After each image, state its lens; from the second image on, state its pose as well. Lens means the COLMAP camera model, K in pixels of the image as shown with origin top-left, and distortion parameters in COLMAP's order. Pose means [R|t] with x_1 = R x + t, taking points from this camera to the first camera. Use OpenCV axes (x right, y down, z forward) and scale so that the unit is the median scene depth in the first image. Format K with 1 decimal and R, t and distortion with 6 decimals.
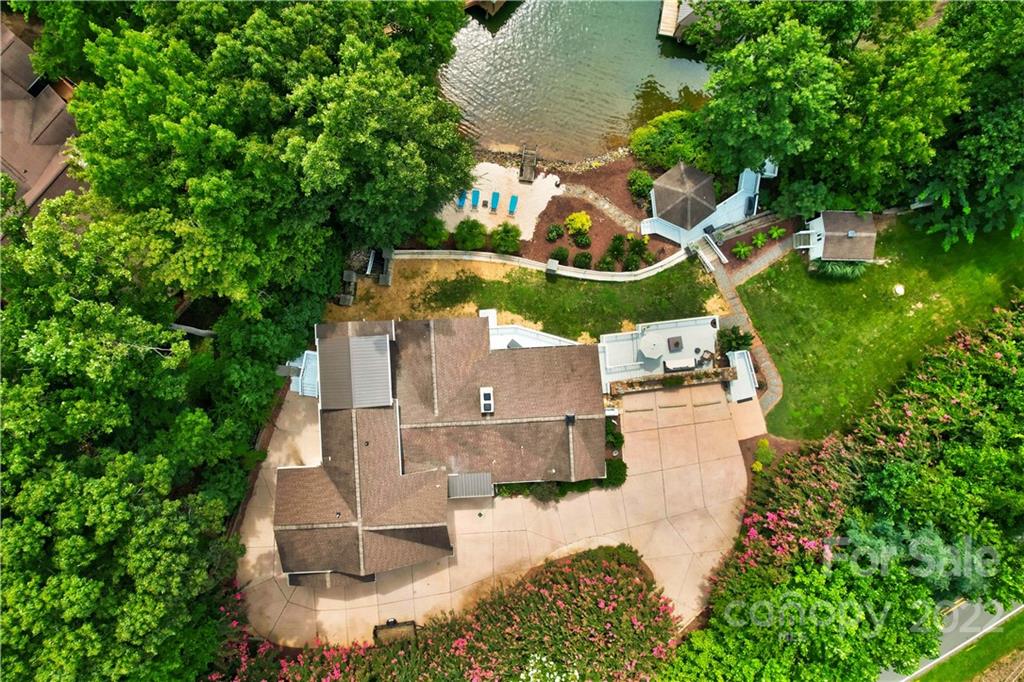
lens RADIAL K [[707.0, 0, 512.5], [0, 707.0, 357.7], [0, 0, 1]] dist [-0.057138, 0.049178]
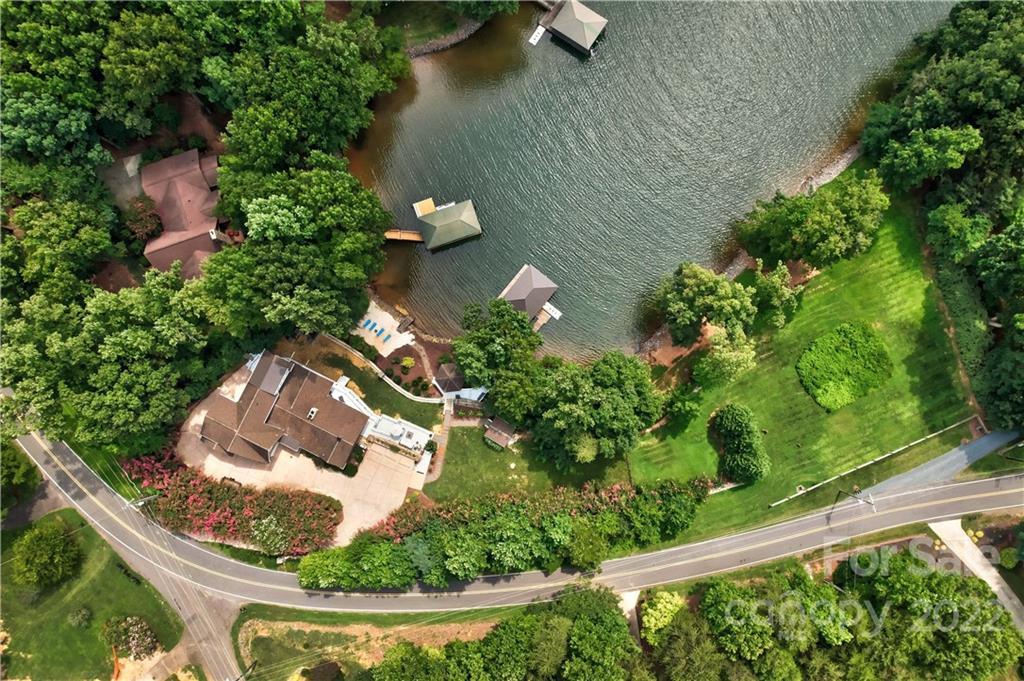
lens RADIAL K [[684.9, 0, 511.5], [0, 684.9, 397.8], [0, 0, 1]] dist [-0.001905, -0.000045]
pose [[0.865697, 0.500366, -0.014248, 0.490679], [-0.500095, 0.865764, 0.018905, -0.325440], [0.021795, -0.009240, 0.999720, -1.135098]]
